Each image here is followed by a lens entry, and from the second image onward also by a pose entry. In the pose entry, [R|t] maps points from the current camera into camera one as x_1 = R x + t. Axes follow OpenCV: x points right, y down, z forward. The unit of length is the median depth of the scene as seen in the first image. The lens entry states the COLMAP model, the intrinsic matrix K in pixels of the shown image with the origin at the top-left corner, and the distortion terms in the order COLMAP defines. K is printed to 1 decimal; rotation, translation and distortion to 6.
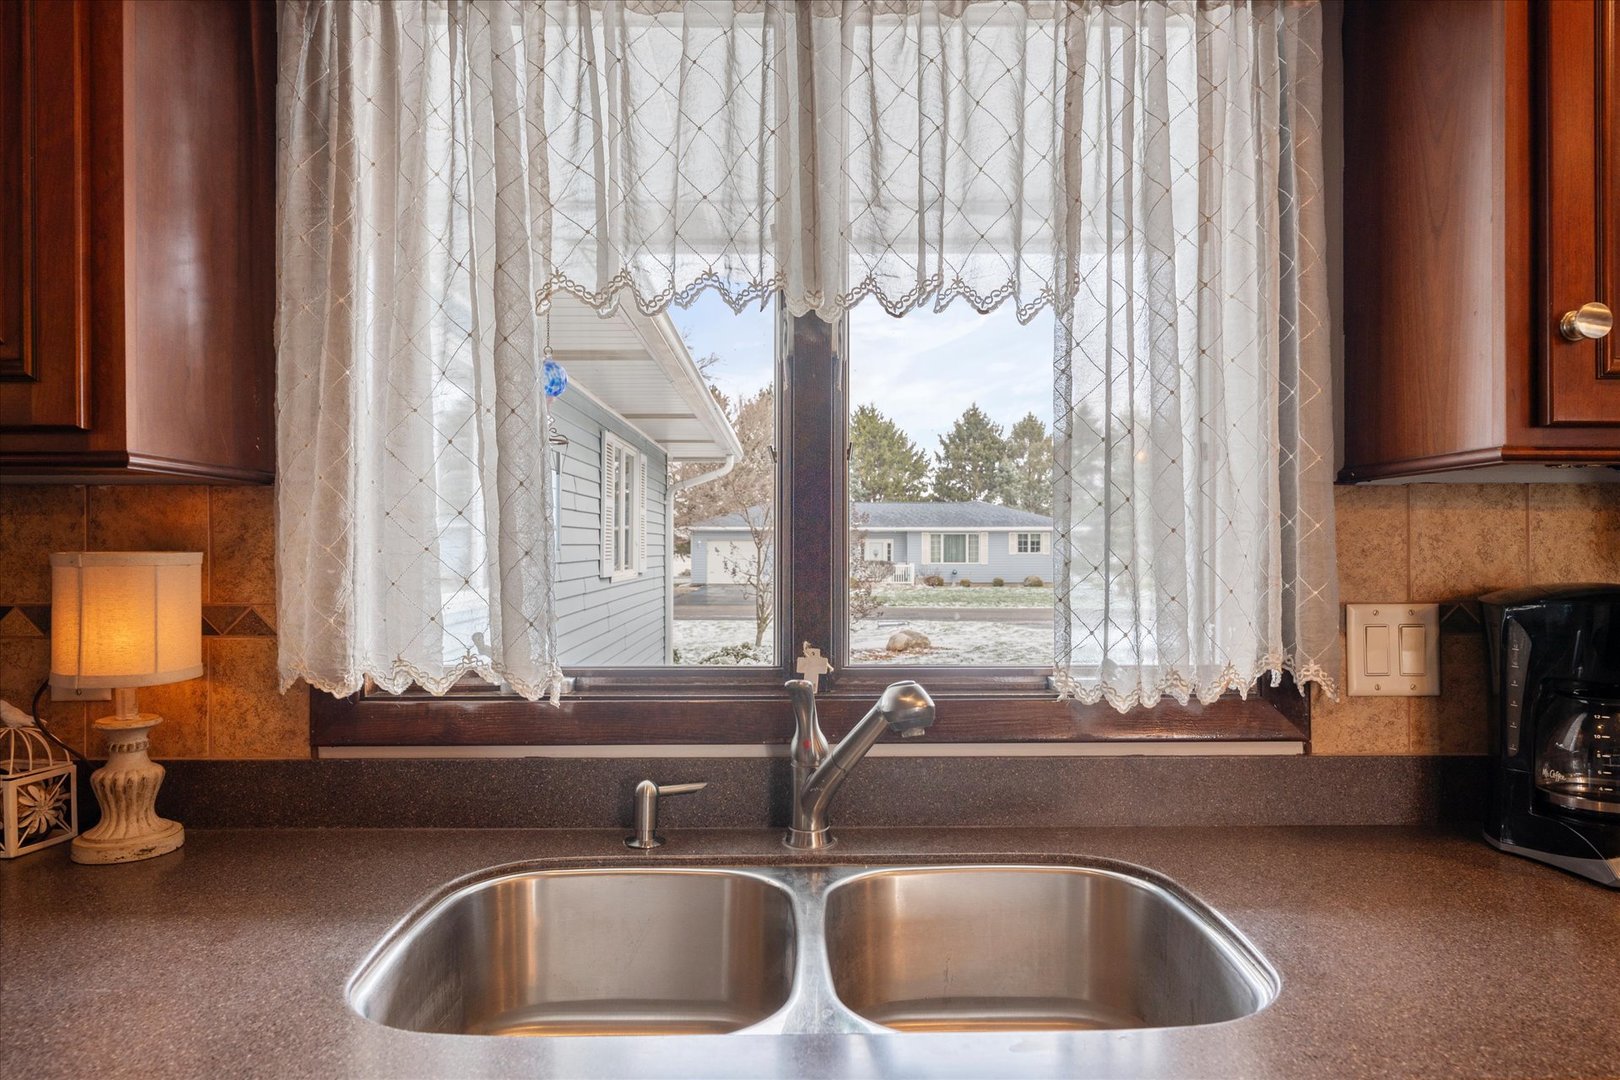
lens RADIAL K [[1057.5, 0, 804.1], [0, 1057.5, 543.6], [0, 0, 1]] dist [-0.009274, 0.001001]
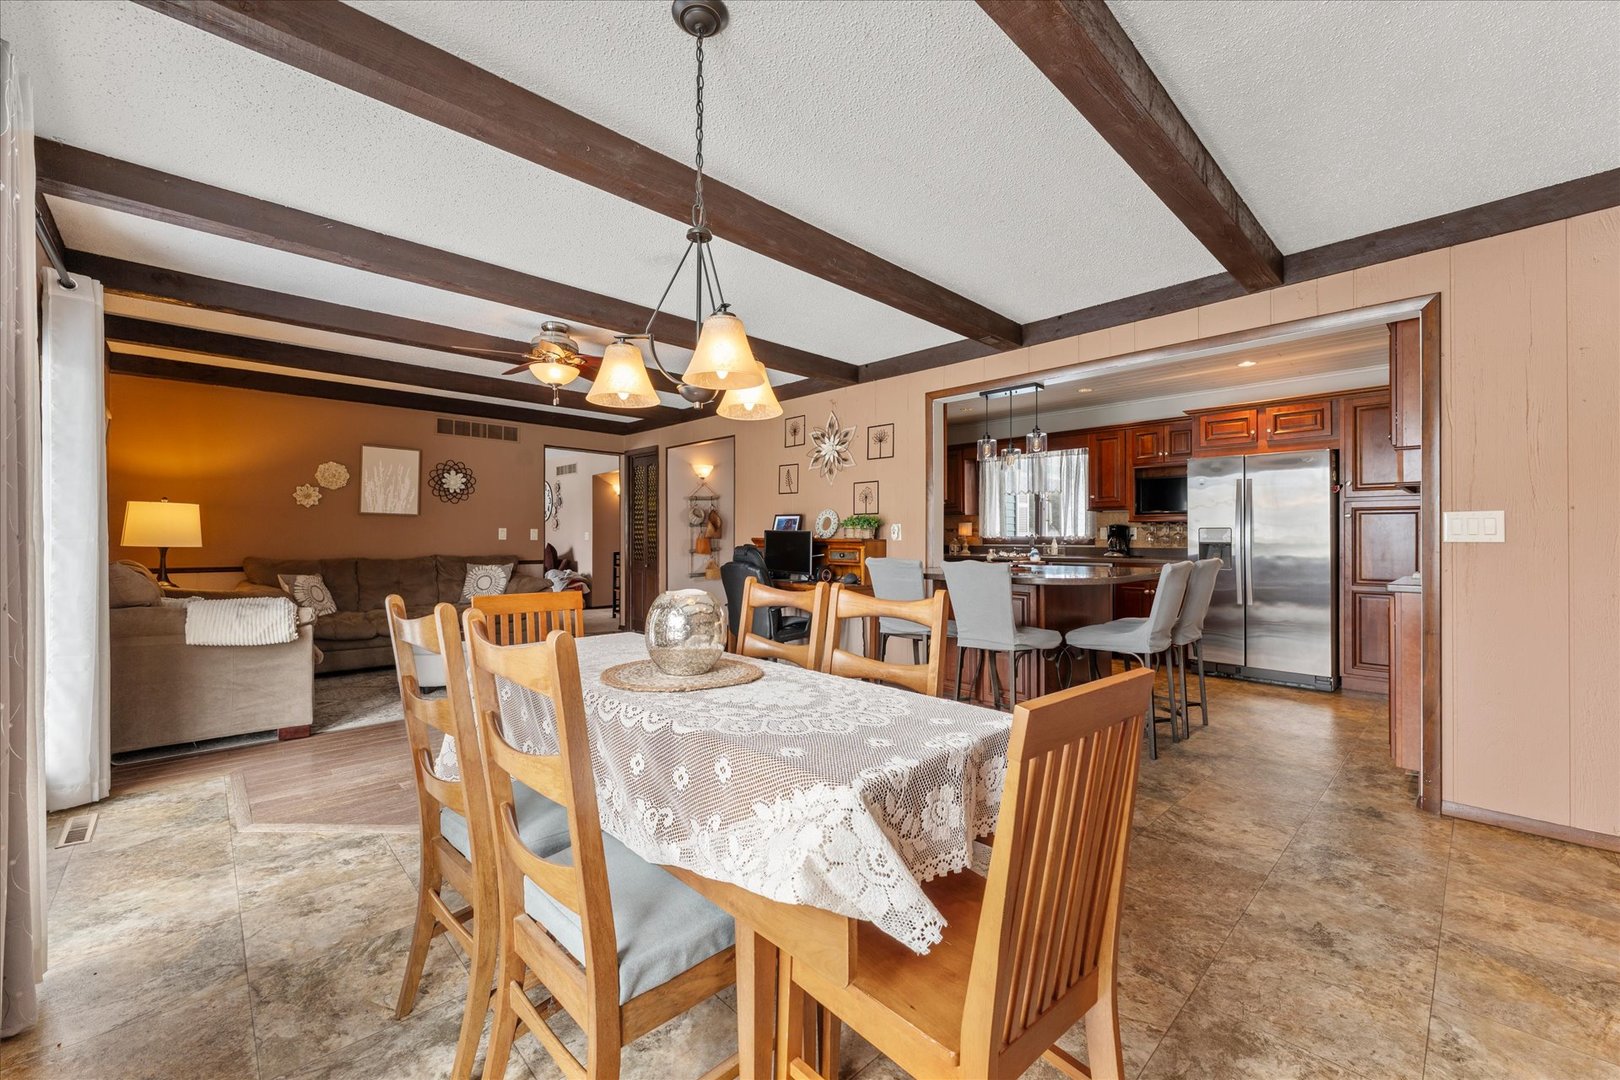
lens RADIAL K [[649.6, 0, 810.4], [0, 649.6, 537.7], [0, 0, 1]] dist [-0.001676, -0.000003]
pose [[0.684488, 0.002052, -0.729021, 2.693527], [-0.003736, 0.999993, -0.000693, 0.149022], [0.729015, 0.003198, 0.684491, -4.061404]]
